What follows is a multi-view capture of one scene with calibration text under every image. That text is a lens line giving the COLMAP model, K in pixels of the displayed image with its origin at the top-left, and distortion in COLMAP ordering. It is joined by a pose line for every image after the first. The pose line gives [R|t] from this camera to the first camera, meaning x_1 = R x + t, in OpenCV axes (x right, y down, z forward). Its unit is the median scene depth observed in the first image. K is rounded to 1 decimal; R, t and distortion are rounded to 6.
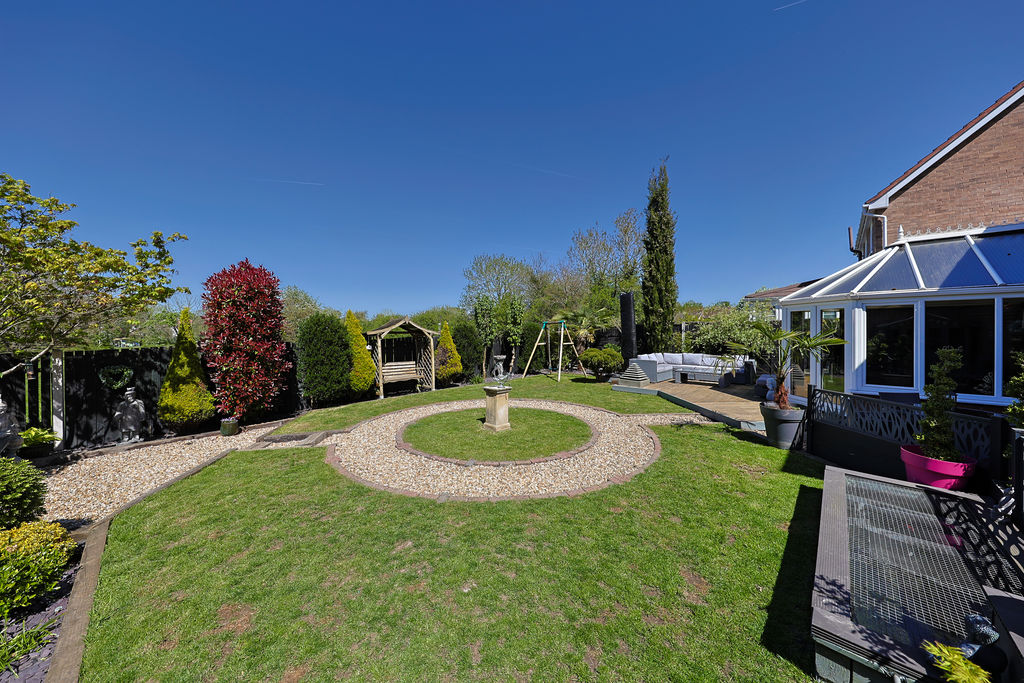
lens RADIAL K [[344.0, 0, 515.8], [0, 344.0, 336.1], [0, 0, 1]] dist [0.011411, -0.007137]
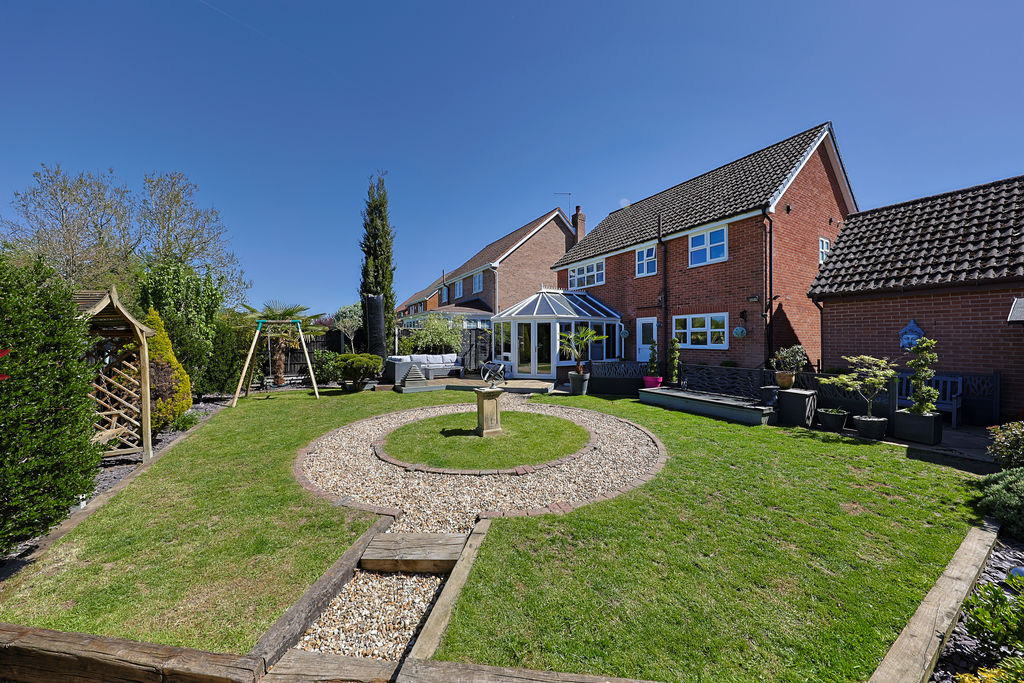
lens RADIAL K [[344.0, 0, 515.8], [0, 344.0, 336.1], [0, 0, 1]] dist [0.011411, -0.007137]
pose [[0.257254, 0.008863, 0.966303, -0.601941], [0.010500, 0.999873, -0.011966, 0.009486], [-0.966287, 0.013225, 0.257128, 0.424875]]
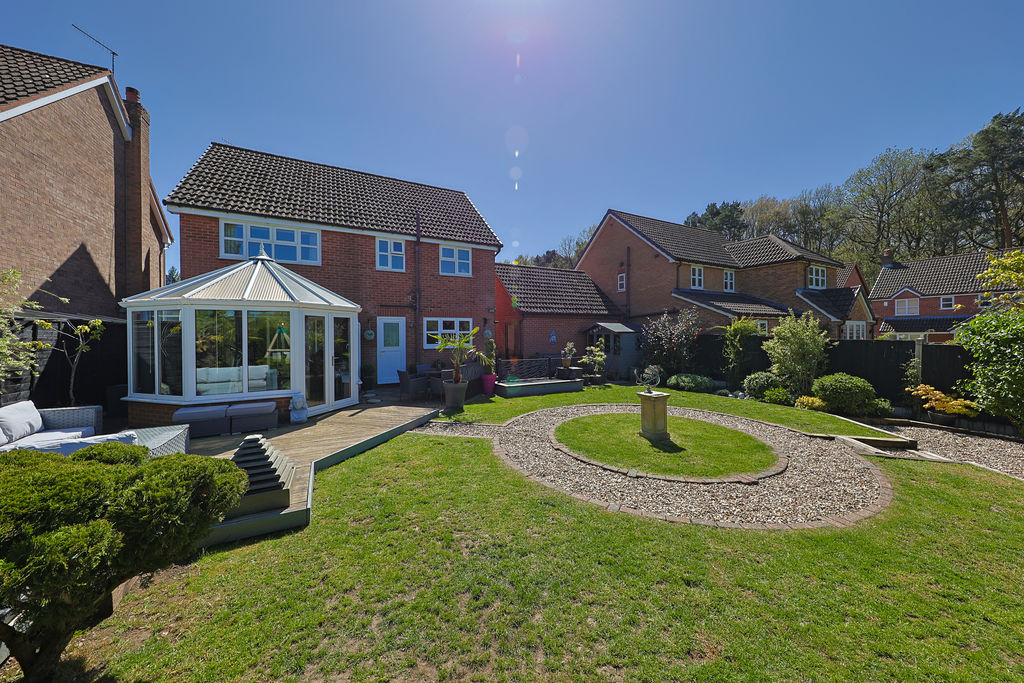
lens RADIAL K [[344.0, 0, 515.8], [0, 344.0, 336.1], [0, 0, 1]] dist [0.011411, -0.007137]
pose [[-0.956081, 0.006993, 0.293020, -0.005299], [0.011880, 0.999818, 0.014901, -0.016120], [-0.292863, 0.017728, -0.955990, 1.236227]]
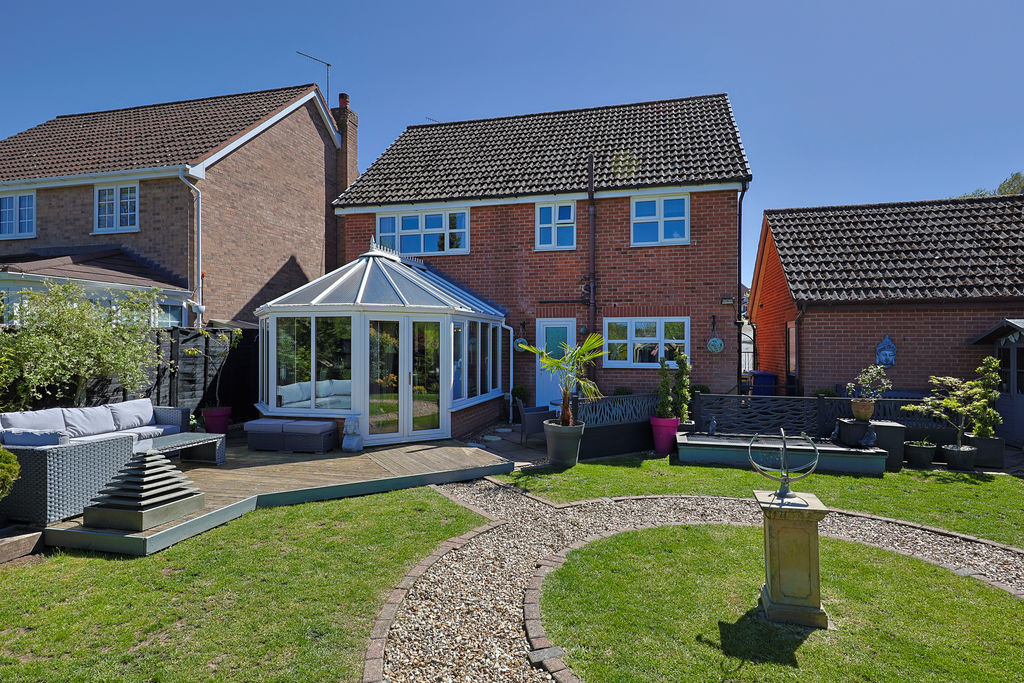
lens RADIAL K [[546.6, 0, 523.8], [0, 546.6, 341.8], [0, 0, 1]] dist [0.010764, -0.000472]
pose [[-0.511817, 0.005606, 0.859076, -0.278285], [0.008653, 0.999962, -0.001370, -0.014236], [-0.859051, 0.006732, -0.511846, 0.955735]]
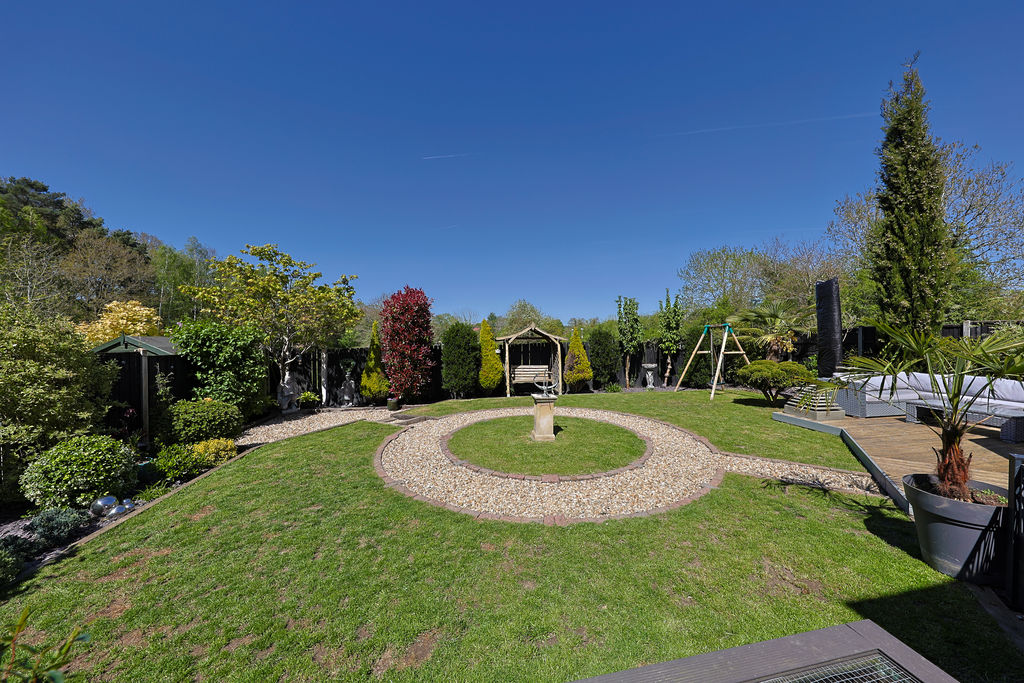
lens RADIAL K [[337.5, 0, 512.6], [0, 337.5, 339.9], [0, 0, 1]] dist [0.010603, -0.006672]
pose [[0.807215, 0.005063, -0.590236, 0.252005], [-0.007238, 0.999973, -0.001321, -0.003557], [0.590214, 0.005338, 0.807229, 0.106117]]
